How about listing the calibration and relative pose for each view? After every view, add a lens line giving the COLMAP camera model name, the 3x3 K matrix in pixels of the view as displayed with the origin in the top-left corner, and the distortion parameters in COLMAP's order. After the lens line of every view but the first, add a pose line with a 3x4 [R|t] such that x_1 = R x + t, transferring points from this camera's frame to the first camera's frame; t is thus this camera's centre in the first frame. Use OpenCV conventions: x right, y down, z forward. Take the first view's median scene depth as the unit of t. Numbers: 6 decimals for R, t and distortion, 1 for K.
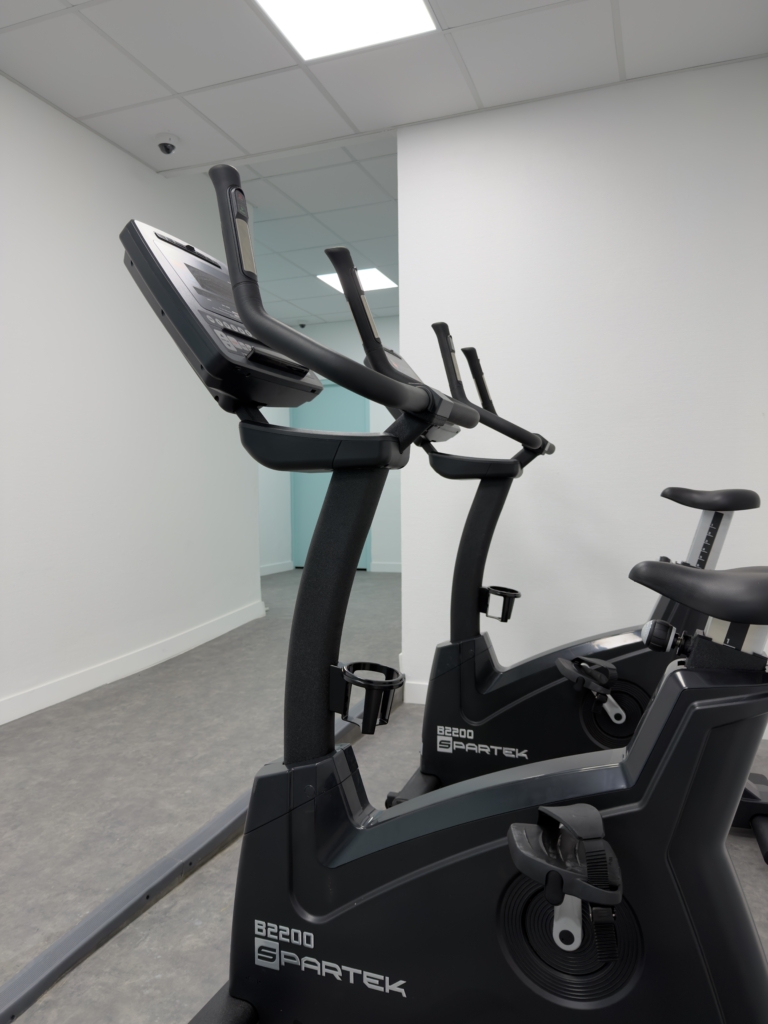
lens RADIAL K [[716.7, 0, 387.7], [0, 716.7, 495.3], [0, 0, 1]] dist [0.005307, -0.030918]
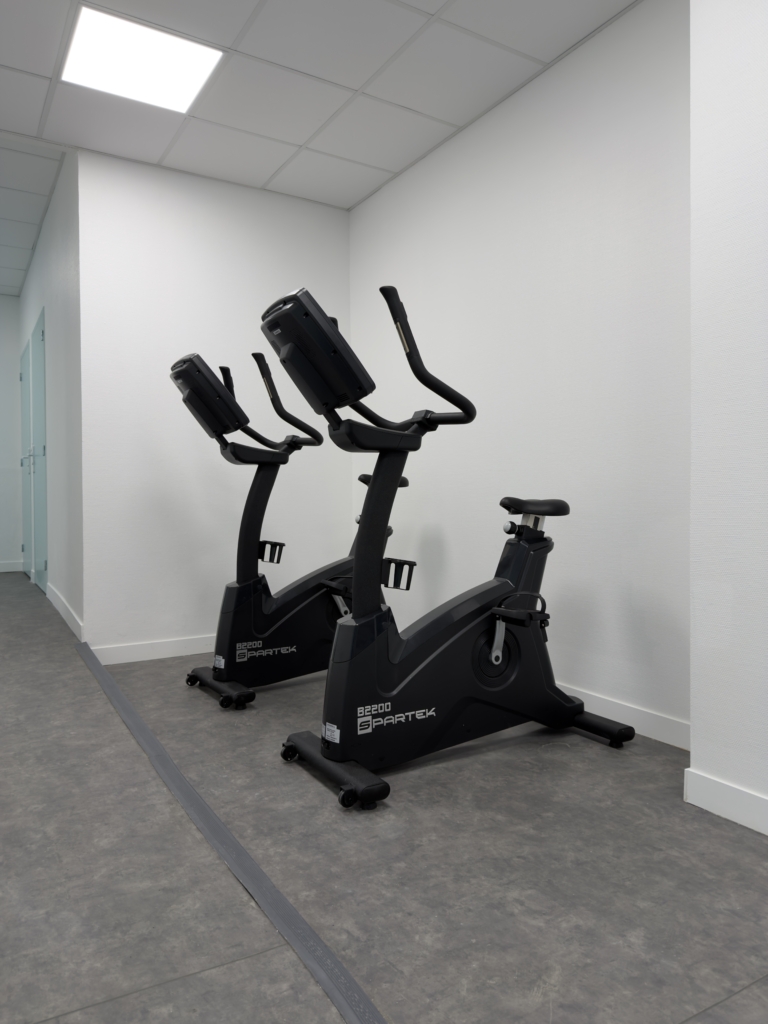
lens RADIAL K [[743.2, 0, 368.2], [0, 743.2, 478.1], [0, 0, 1]] dist [-0.005522, -0.003576]
pose [[0.615066, 0.031804, 0.787834, -1.239688], [-0.002421, 0.999258, -0.038449, 0.083898], [-0.788472, 0.021741, 0.614687, -0.103309]]
